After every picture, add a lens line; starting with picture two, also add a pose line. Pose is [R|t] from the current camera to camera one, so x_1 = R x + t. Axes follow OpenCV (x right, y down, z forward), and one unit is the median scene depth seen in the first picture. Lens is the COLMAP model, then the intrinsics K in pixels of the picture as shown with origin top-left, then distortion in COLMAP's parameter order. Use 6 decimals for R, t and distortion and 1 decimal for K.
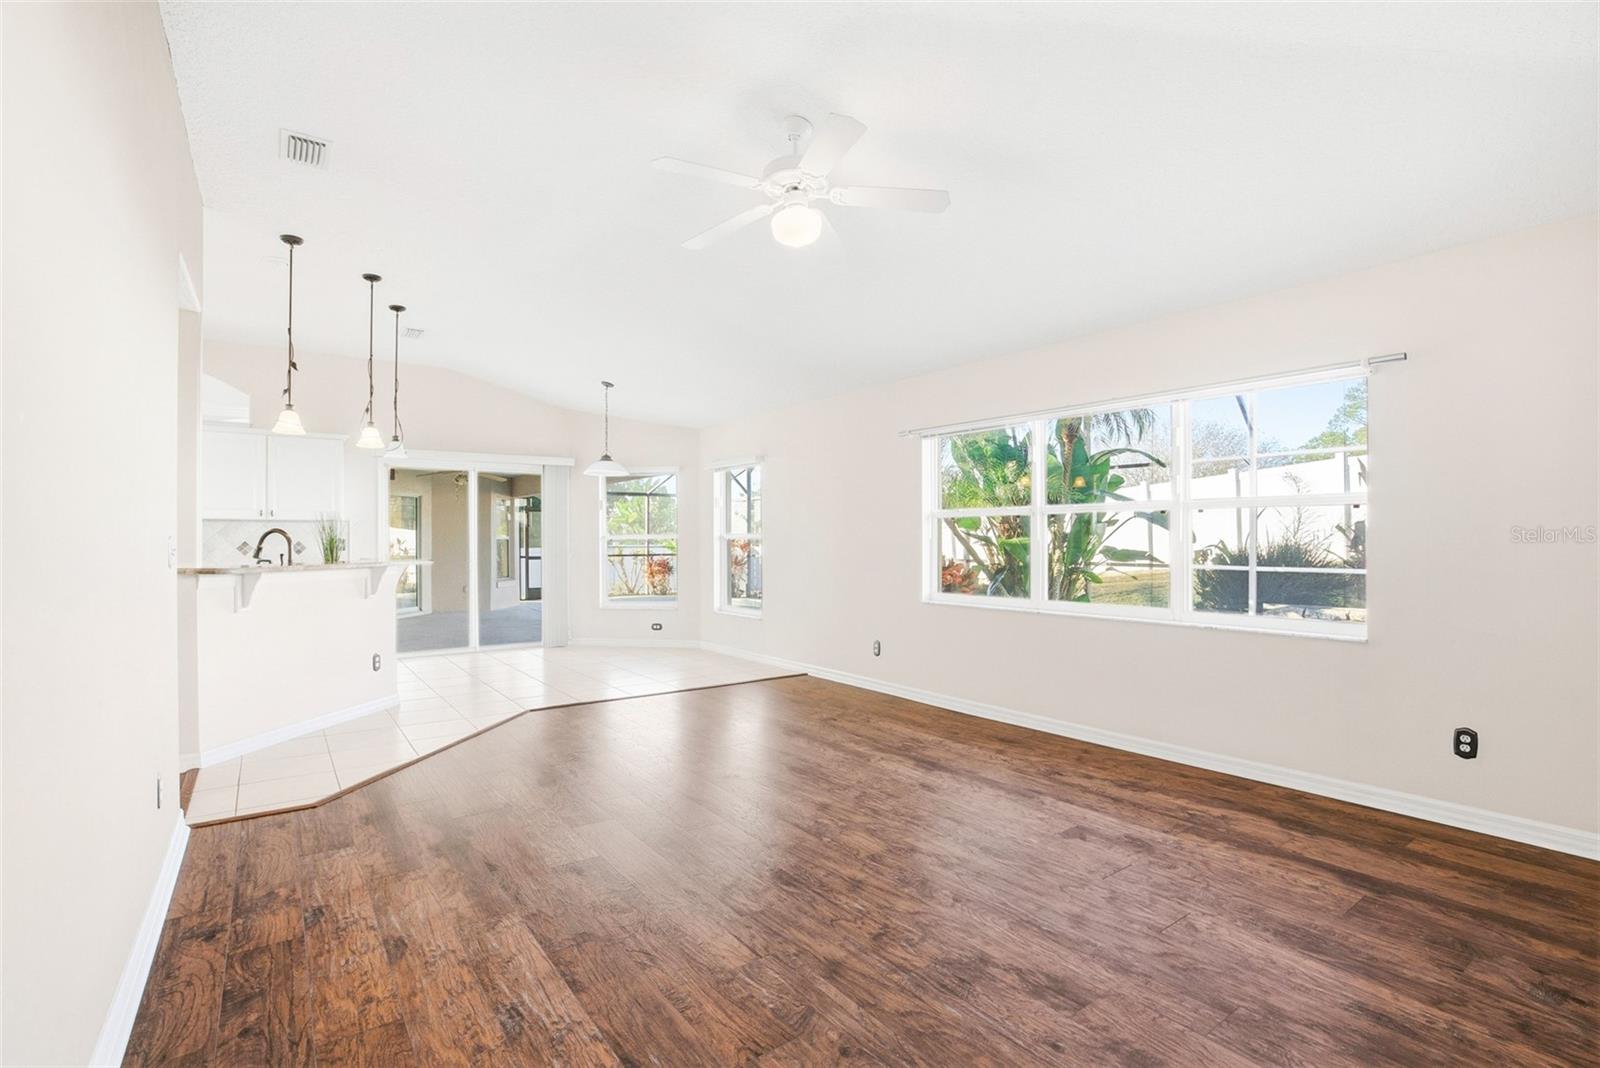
lens RADIAL K [[747.1, 0, 815.8], [0, 747.1, 537.9], [0, 0, 1]] dist [-0.055343, 0.013808]
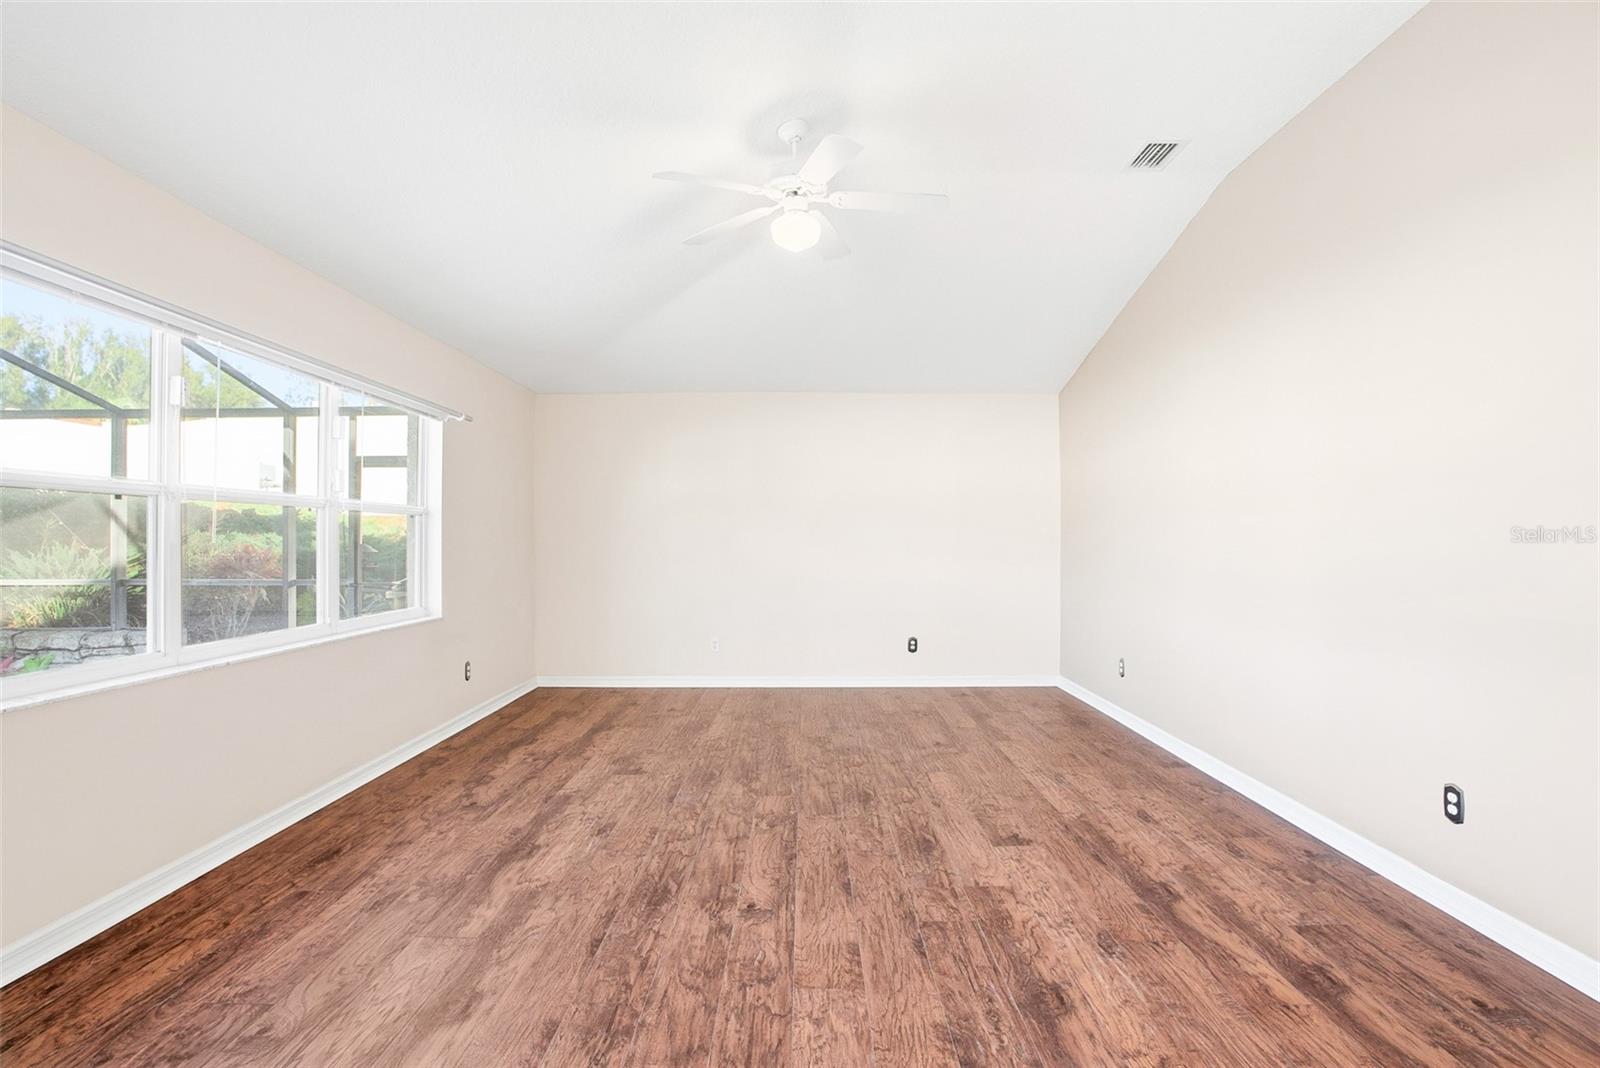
lens RADIAL K [[747.1, 0, 808.5], [0, 747.1, 544.2], [0, 0, 1]] dist [-0.055343, 0.013808]
pose [[-0.801395, 0.001562, 0.598133, -0.614145], [0.000048, 0.999997, -0.002547, 0.012447], [-0.598135, -0.002012, -0.801392, 1.731823]]
